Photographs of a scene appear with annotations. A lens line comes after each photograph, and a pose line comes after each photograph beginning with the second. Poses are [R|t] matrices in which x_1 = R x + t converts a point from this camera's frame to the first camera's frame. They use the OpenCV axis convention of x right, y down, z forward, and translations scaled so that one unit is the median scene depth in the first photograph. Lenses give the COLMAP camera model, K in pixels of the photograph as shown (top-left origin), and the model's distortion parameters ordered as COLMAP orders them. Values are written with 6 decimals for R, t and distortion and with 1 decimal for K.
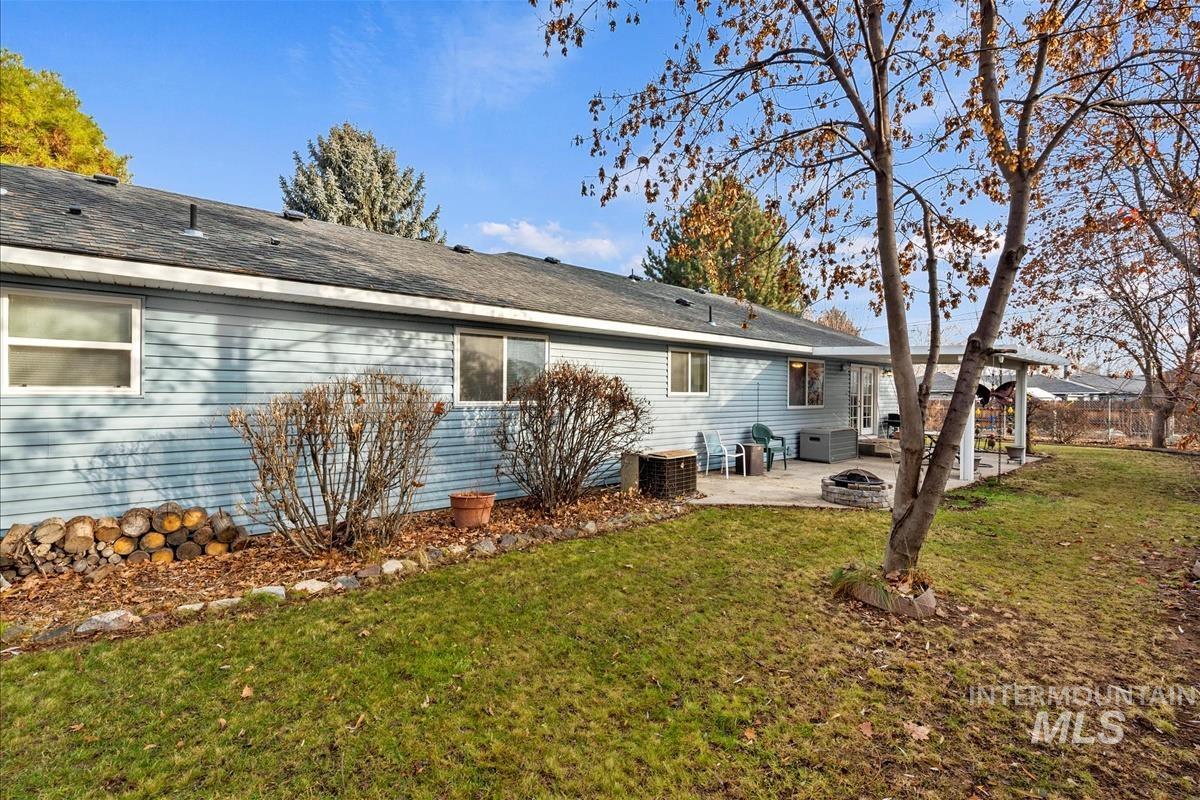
lens RADIAL K [[525.1, 0, 603.1], [0, 525.1, 395.4], [0, 0, 1]] dist [0.001825, -0.000733]
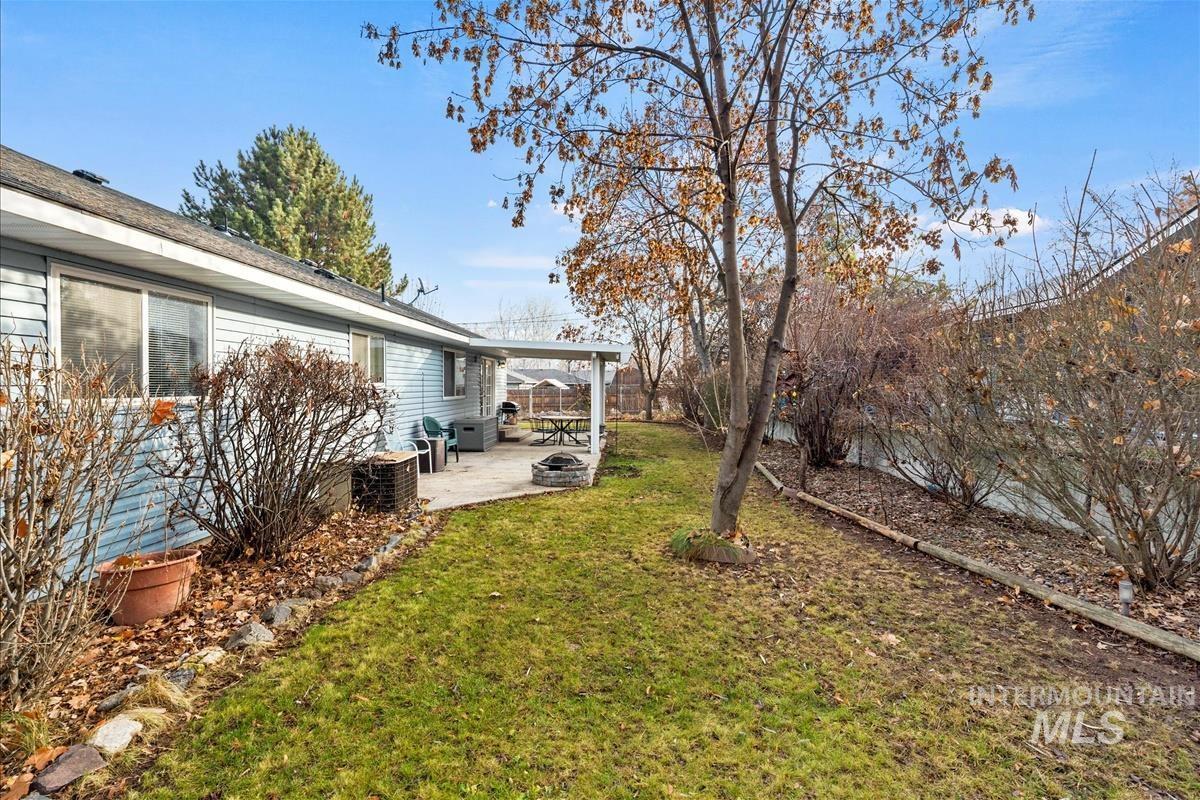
lens RADIAL K [[525.1, 0, 603.1], [0, 525.1, 395.4], [0, 0, 1]] dist [0.001825, -0.000733]
pose [[0.685551, -0.019253, 0.727770, -0.354088], [0.006868, 0.999777, 0.019980, -0.000283], [-0.727992, -0.008699, 0.685531, 0.265888]]
